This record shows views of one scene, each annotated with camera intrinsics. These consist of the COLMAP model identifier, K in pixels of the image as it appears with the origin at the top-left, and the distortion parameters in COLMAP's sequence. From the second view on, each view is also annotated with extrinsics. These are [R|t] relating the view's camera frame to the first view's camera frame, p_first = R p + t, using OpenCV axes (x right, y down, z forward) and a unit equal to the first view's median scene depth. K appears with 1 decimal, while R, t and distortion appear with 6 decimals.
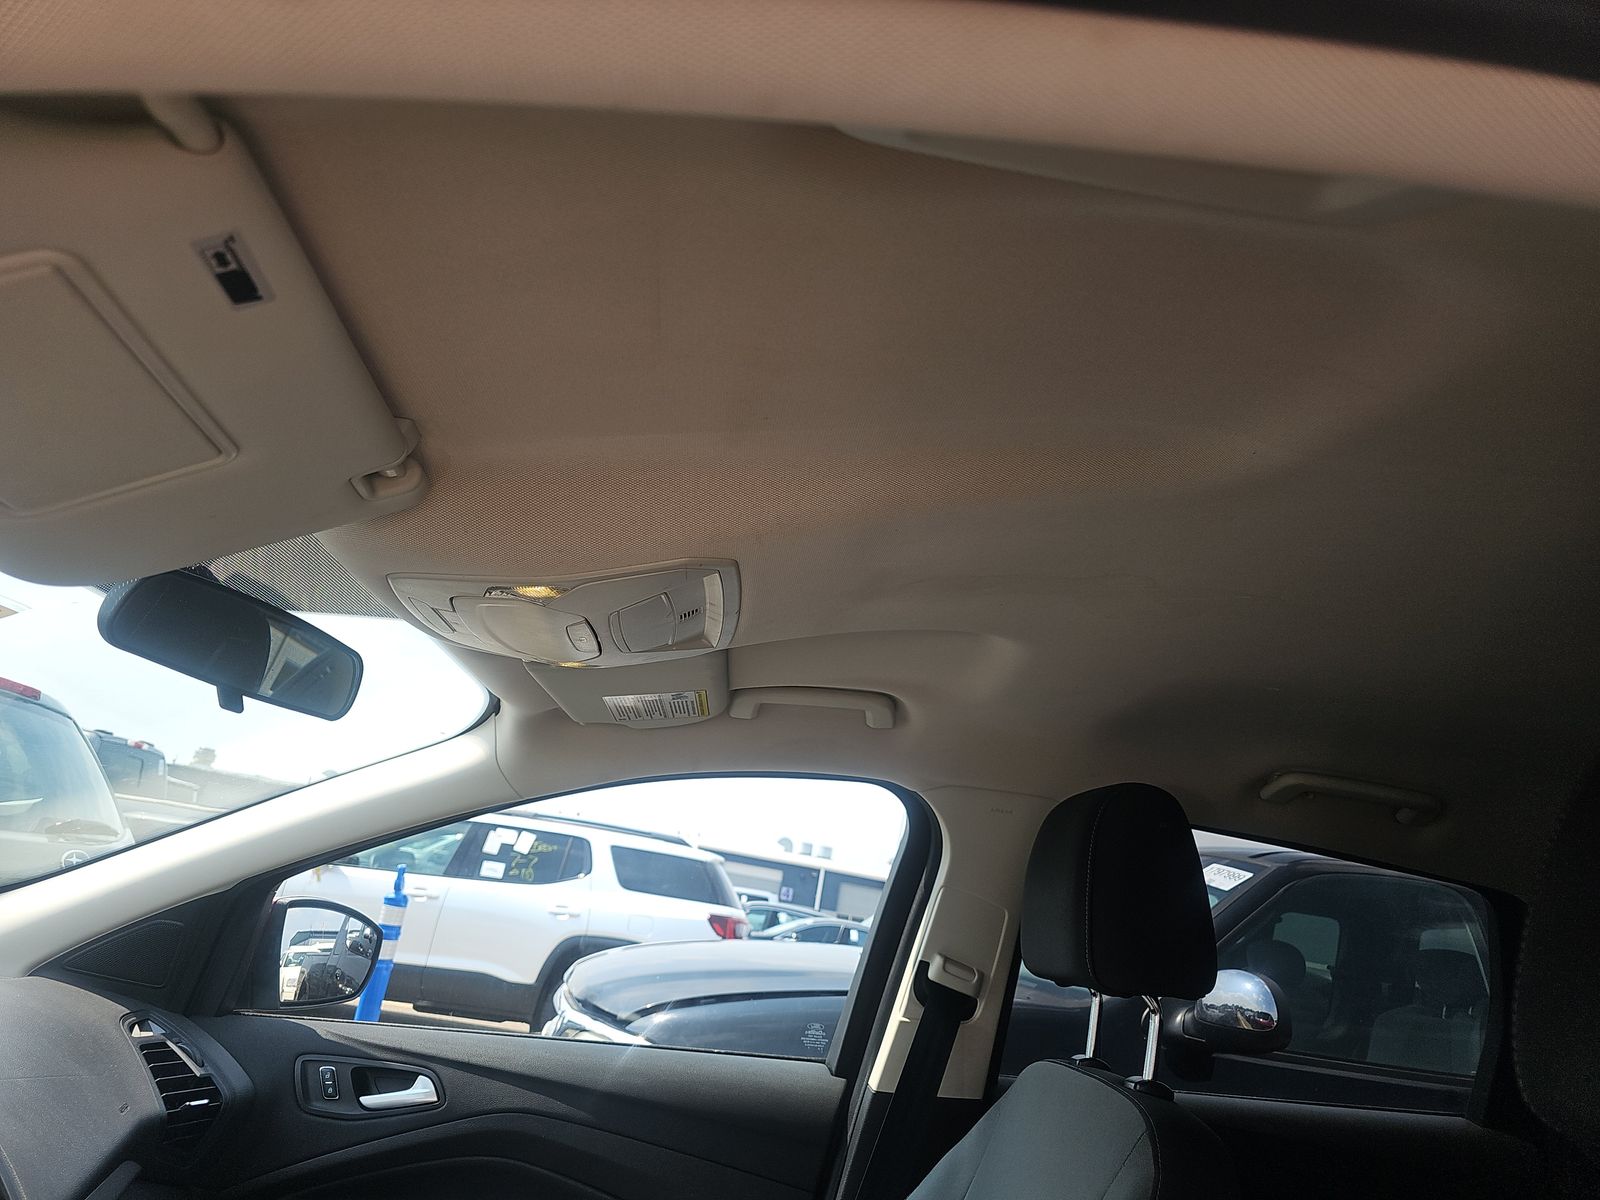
lens RADIAL K [[1081.5, 0, 786.1], [0, 1081.5, 590.7], [0, 0, 1]] dist [0.034397, -0.029303]
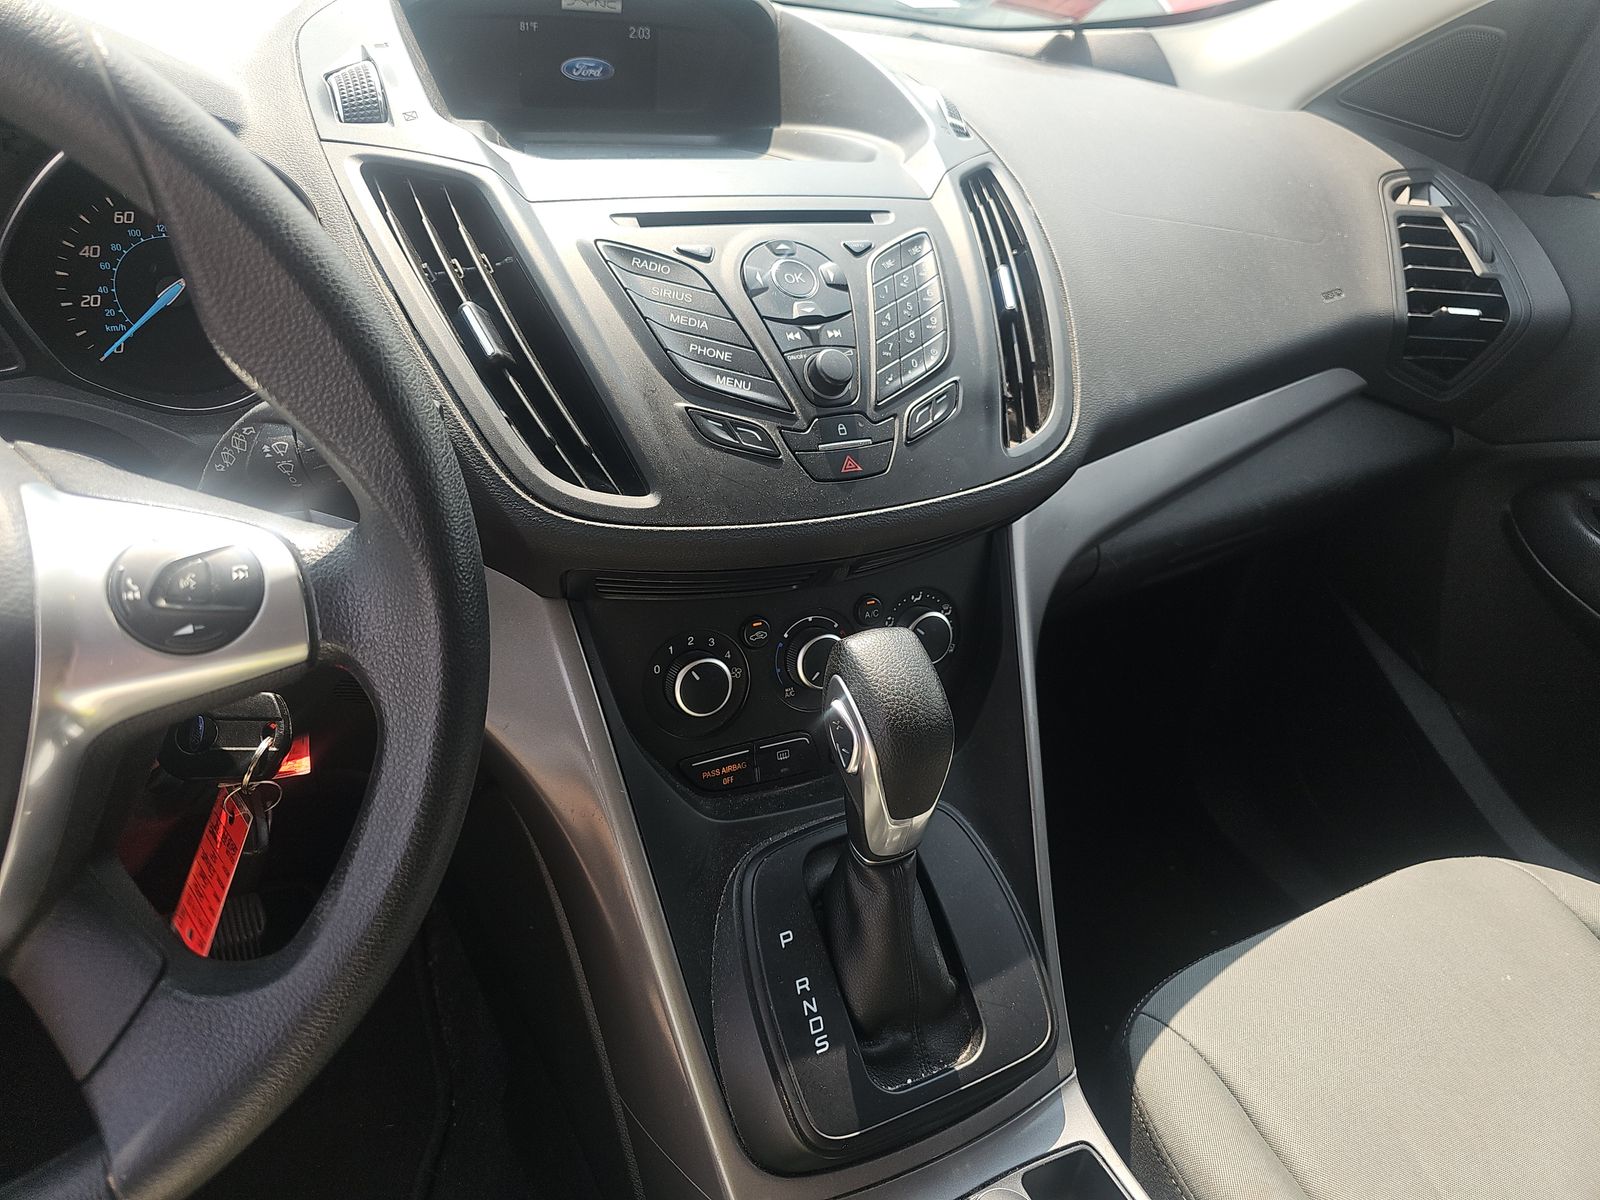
lens RADIAL K [[1081.5, 0, 744.6], [0, 1081.5, 599.6], [0, 0, 1]] dist [0.034397, -0.029303]
pose [[0.380966, 0.399731, -0.833715, -0.085386], [0.220365, 0.836473, 0.501749, 0.178523], [0.897944, -0.374871, 0.230581, 0.374947]]
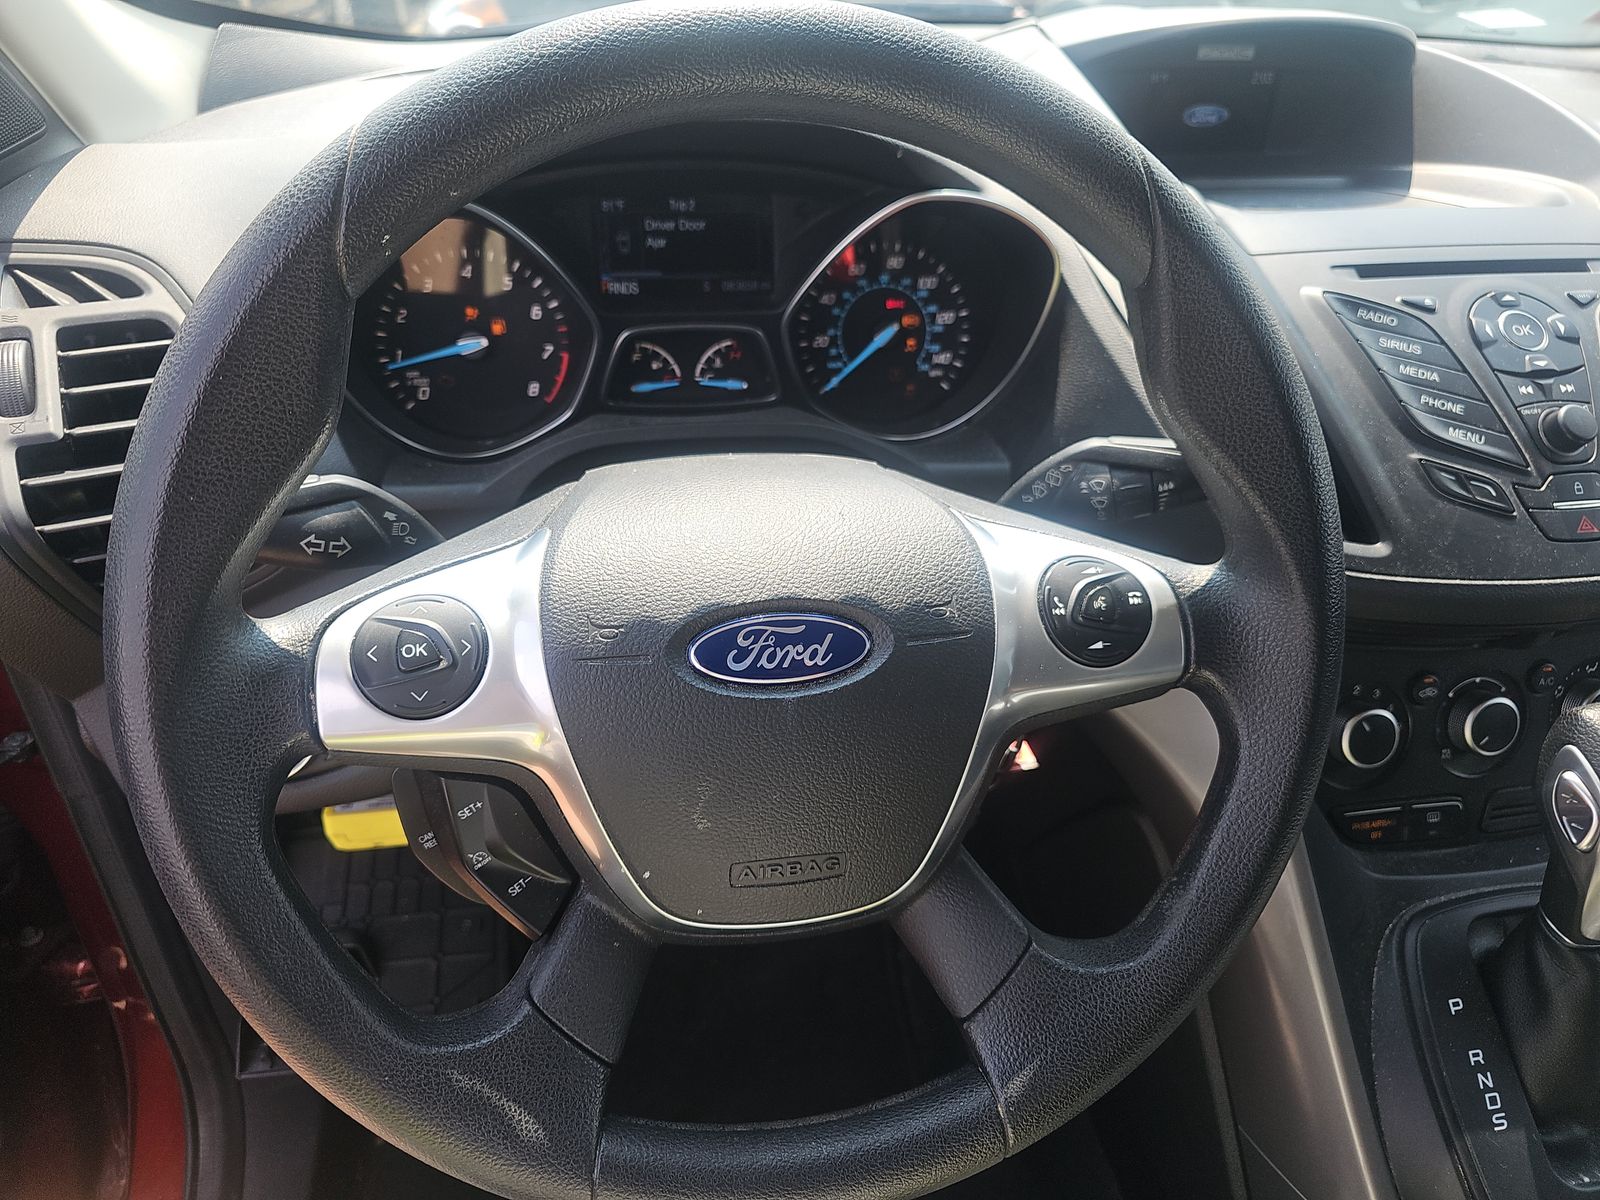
lens RADIAL K [[1081.5, 0, 793.2], [0, 1081.5, 605.6], [0, 0, 1]] dist [0.034397, -0.029303]
pose [[0.113627, 0.409347, -0.905276, -0.094241], [0.267522, 0.864917, 0.424676, 0.134005], [0.956829, -0.290435, -0.011232, 0.255445]]
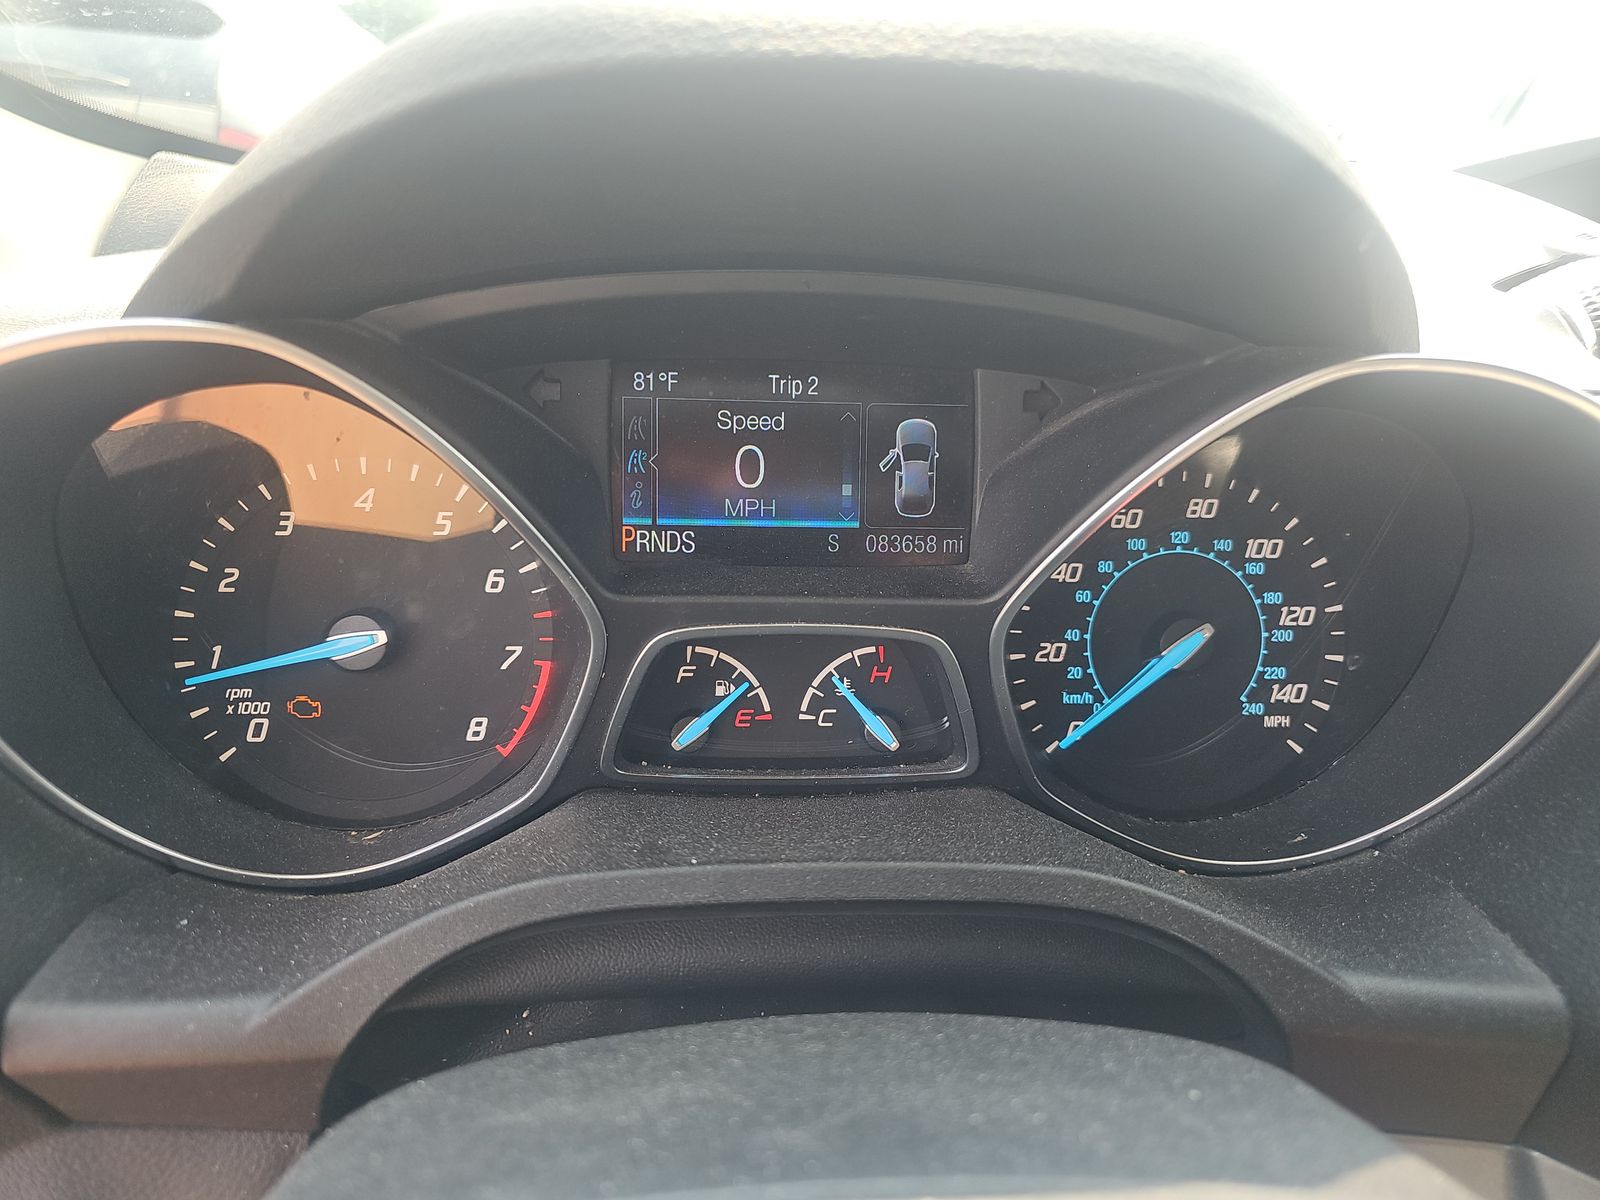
lens RADIAL K [[1081.5, 0, 797.1], [0, 1081.5, 597.0], [0, 0, 1]] dist [0.034397, -0.029303]
pose [[0.021373, 0.211229, -0.977203, -0.329240], [0.249816, 0.945292, 0.209795, 0.161554], [0.968057, -0.248605, -0.032564, 0.251959]]
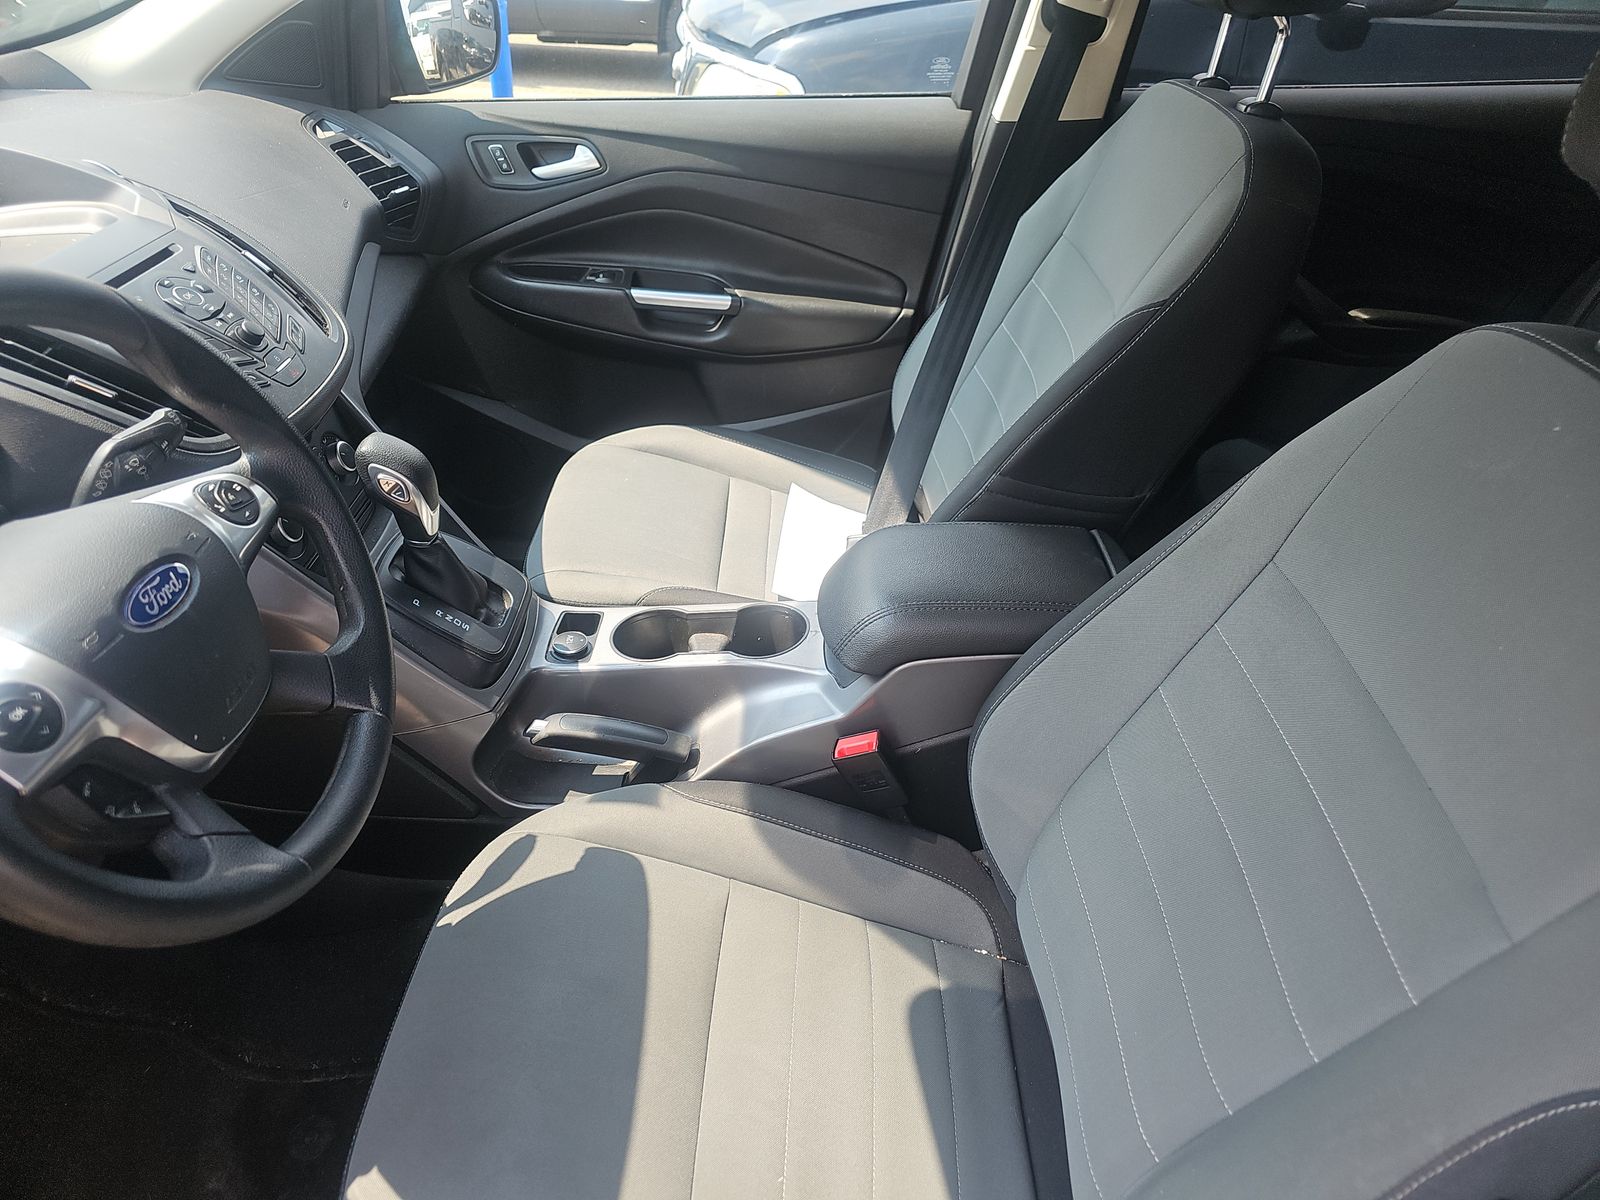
lens RADIAL K [[1081.5, 0, 792.2], [0, 1081.5, 608.3], [0, 0, 1]] dist [0.034397, -0.029303]
pose [[0.989640, -0.037649, -0.138549, 0.011924], [0.130772, 0.634700, 0.761613, -0.067384], [0.059263, -0.771841, 0.633048, -0.040463]]
